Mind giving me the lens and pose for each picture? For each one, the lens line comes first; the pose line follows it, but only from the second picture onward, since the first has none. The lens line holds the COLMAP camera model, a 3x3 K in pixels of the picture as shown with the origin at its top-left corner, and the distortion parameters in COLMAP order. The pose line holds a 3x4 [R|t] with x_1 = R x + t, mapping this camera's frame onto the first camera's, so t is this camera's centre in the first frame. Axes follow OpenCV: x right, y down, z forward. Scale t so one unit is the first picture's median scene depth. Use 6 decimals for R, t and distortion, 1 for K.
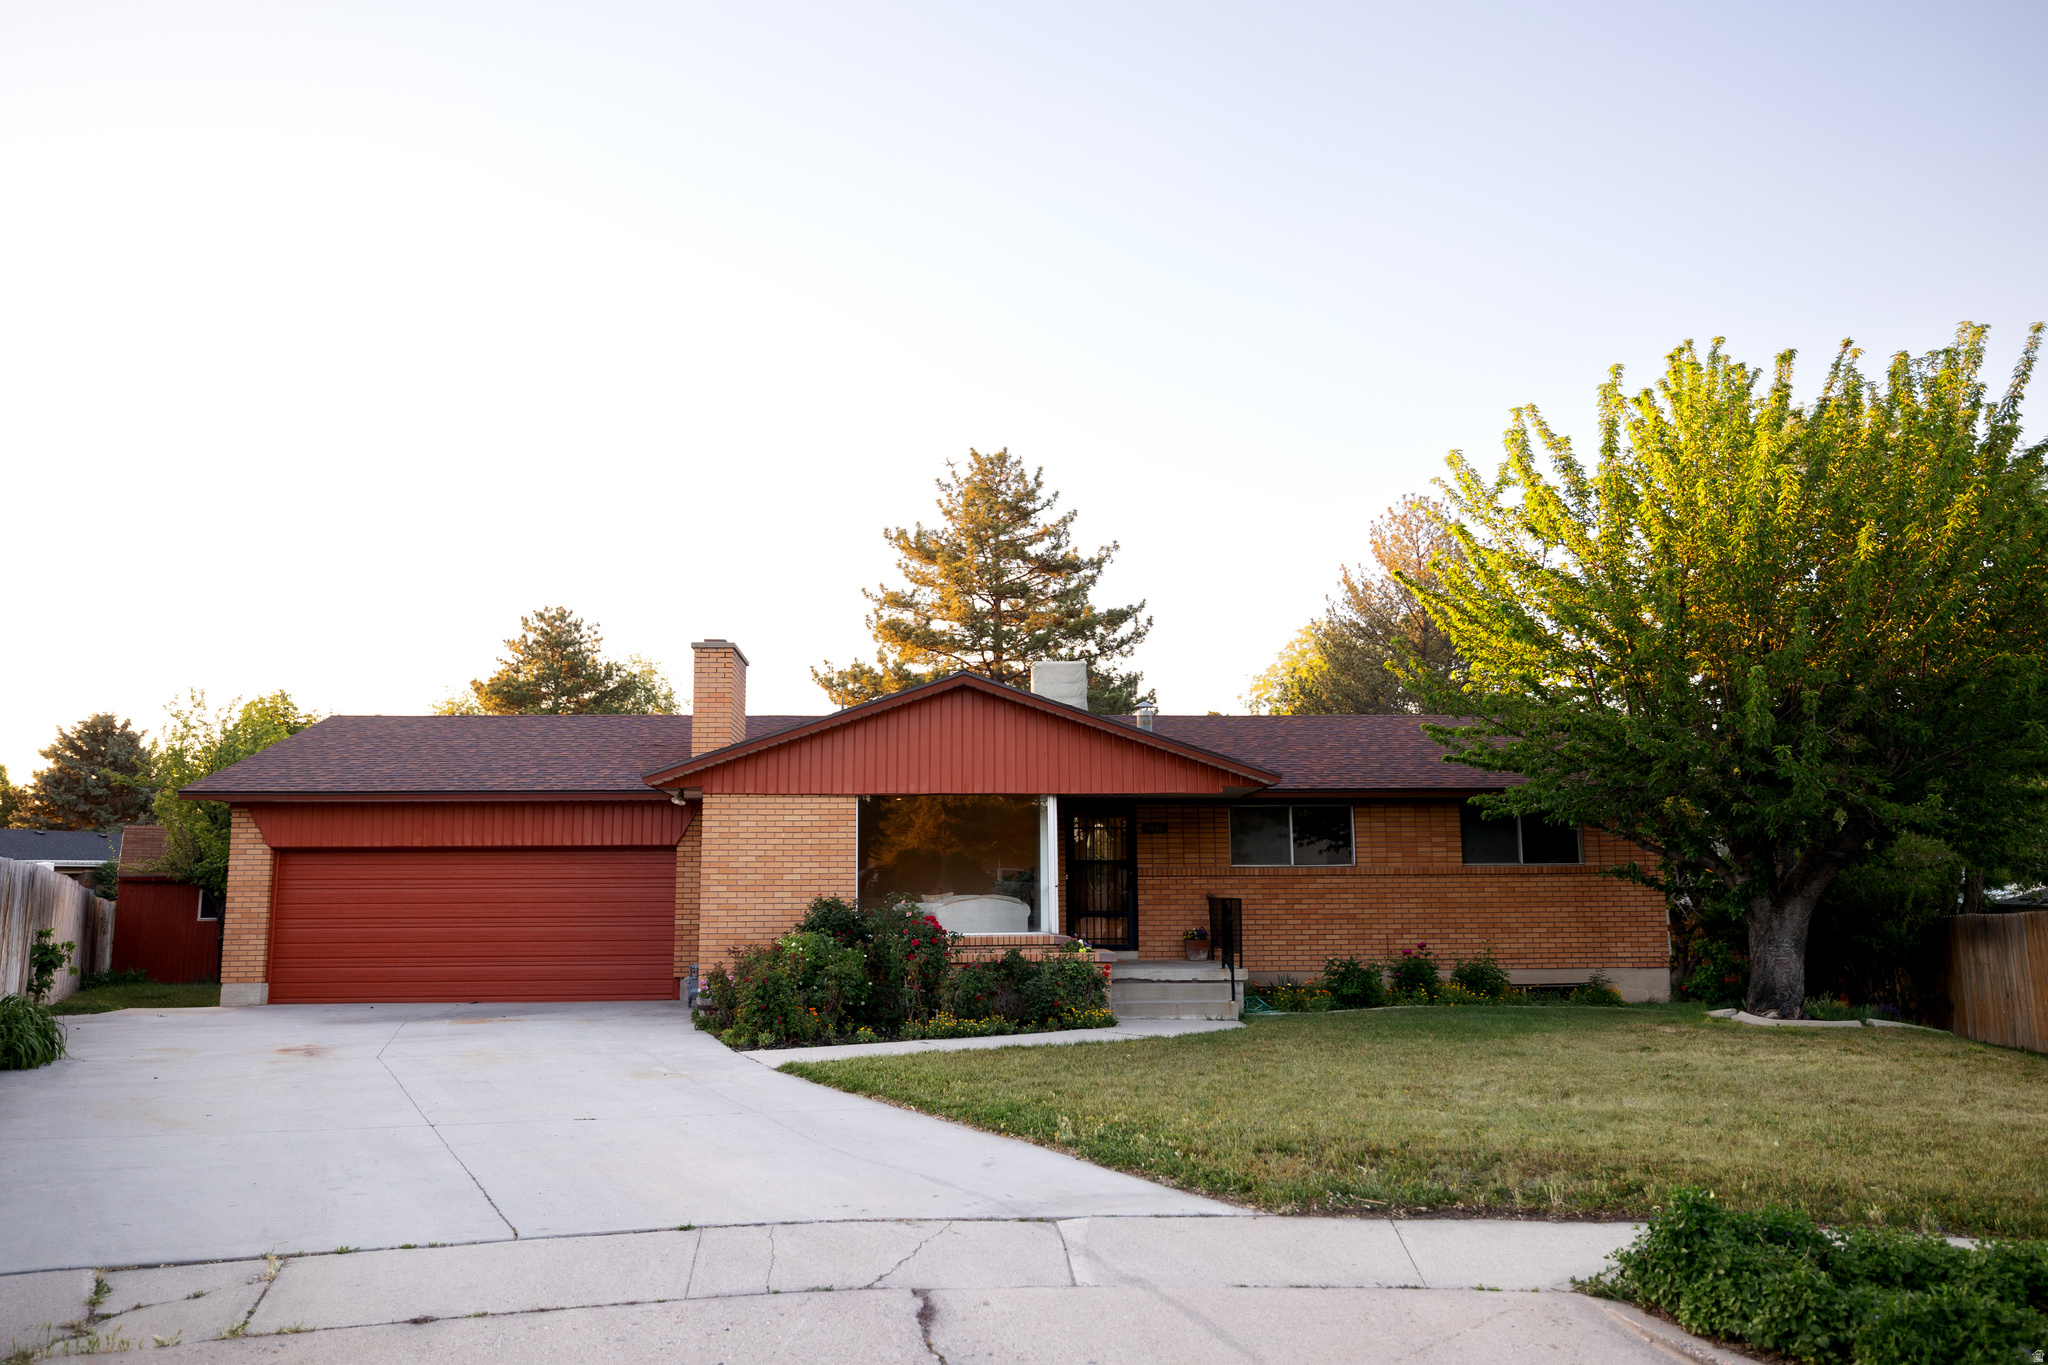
lens RADIAL K [[1487.6, 0, 1021.6], [0, 1487.6, 687.1], [0, 0, 1]] dist [-0.001051, 0.000833]
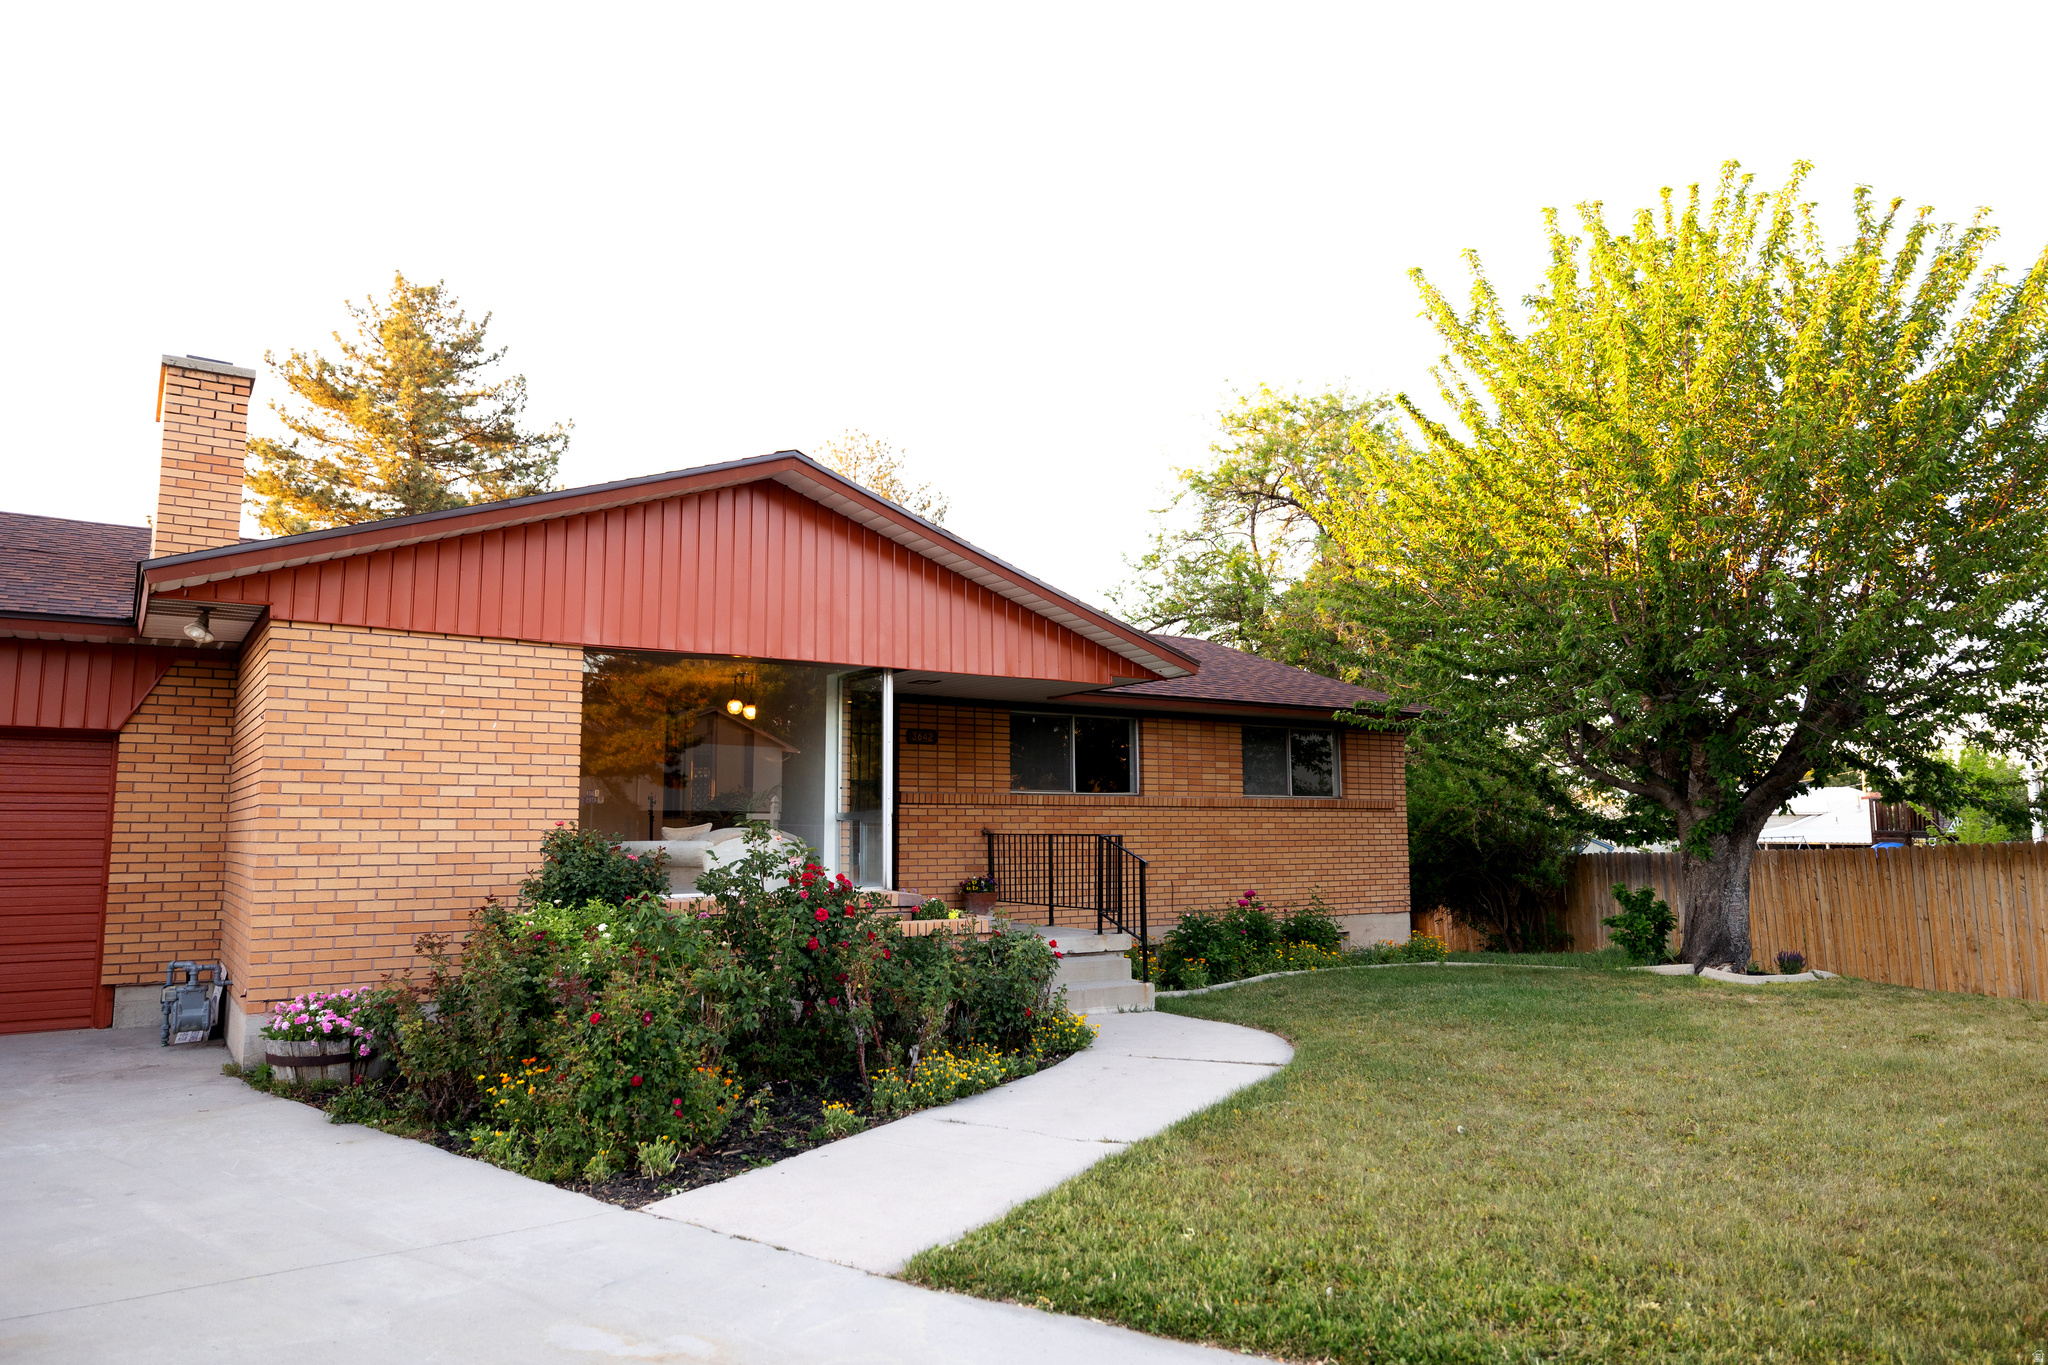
lens RADIAL K [[1331.1, 0, 1033.8], [0, 1331.1, 677.7], [0, 0, 1]] dist [-0.003258, 0.004789]
pose [[0.854255, 0.063434, 0.515969, -0.199912], [-0.073819, 0.997272, -0.000389, 0.064486], [-0.514586, -0.037756, 0.856607, 0.438049]]
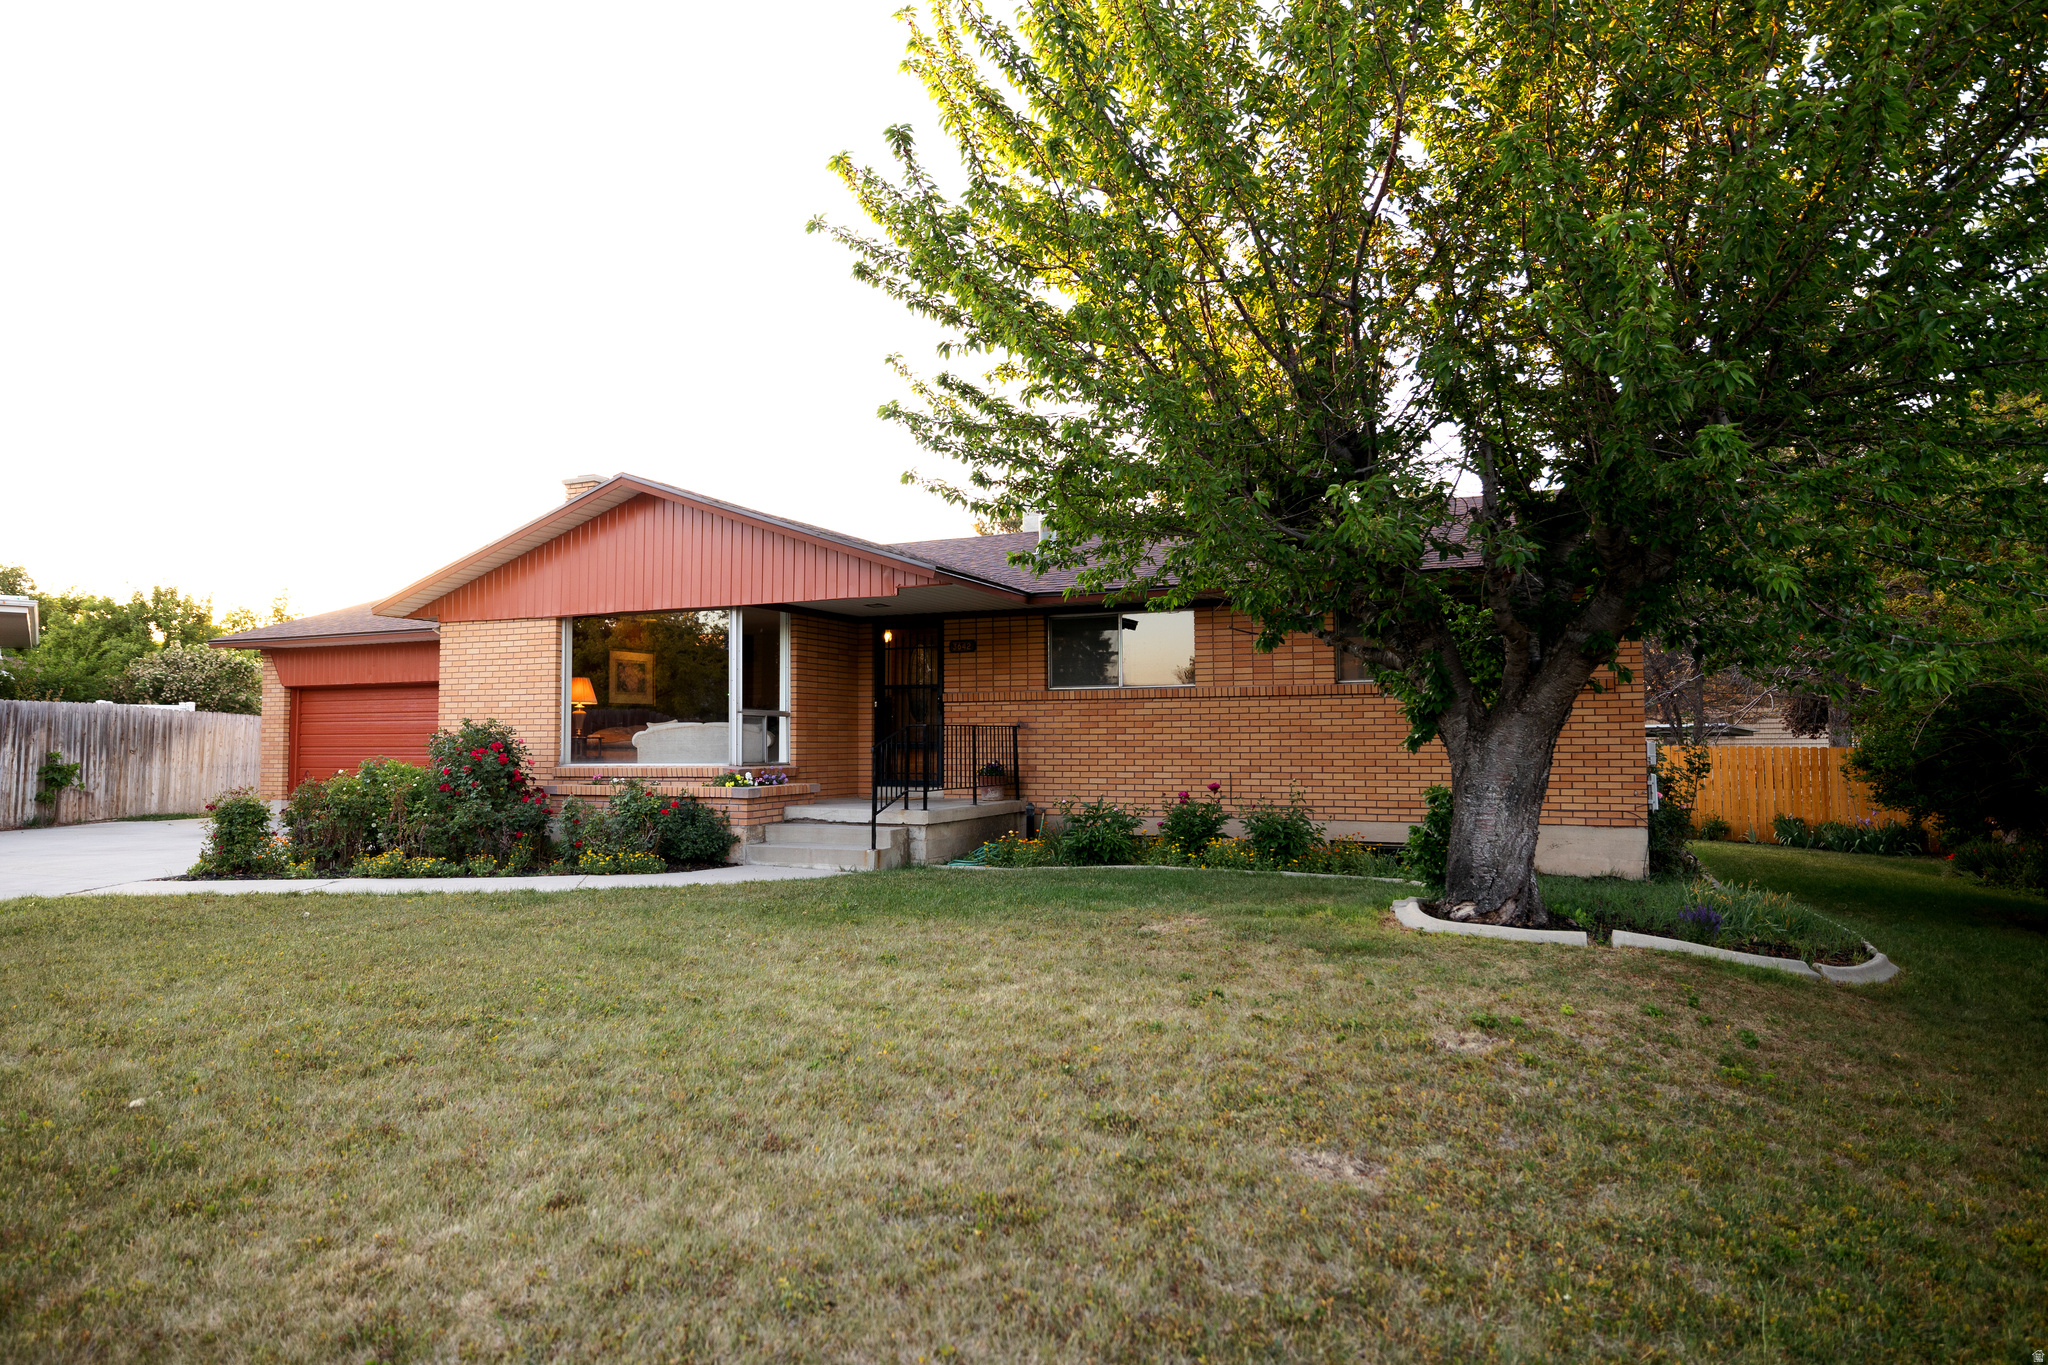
lens RADIAL K [[1233.5, 0, 1023.1], [0, 1233.5, 675.2], [0, 0, 1]] dist [-0.001543, -0.001041]
pose [[0.886891, -0.023032, -0.461405, 0.458916], [0.062712, 0.995514, 0.070849, 0.064535], [0.457703, -0.091771, 0.884356, 0.393987]]
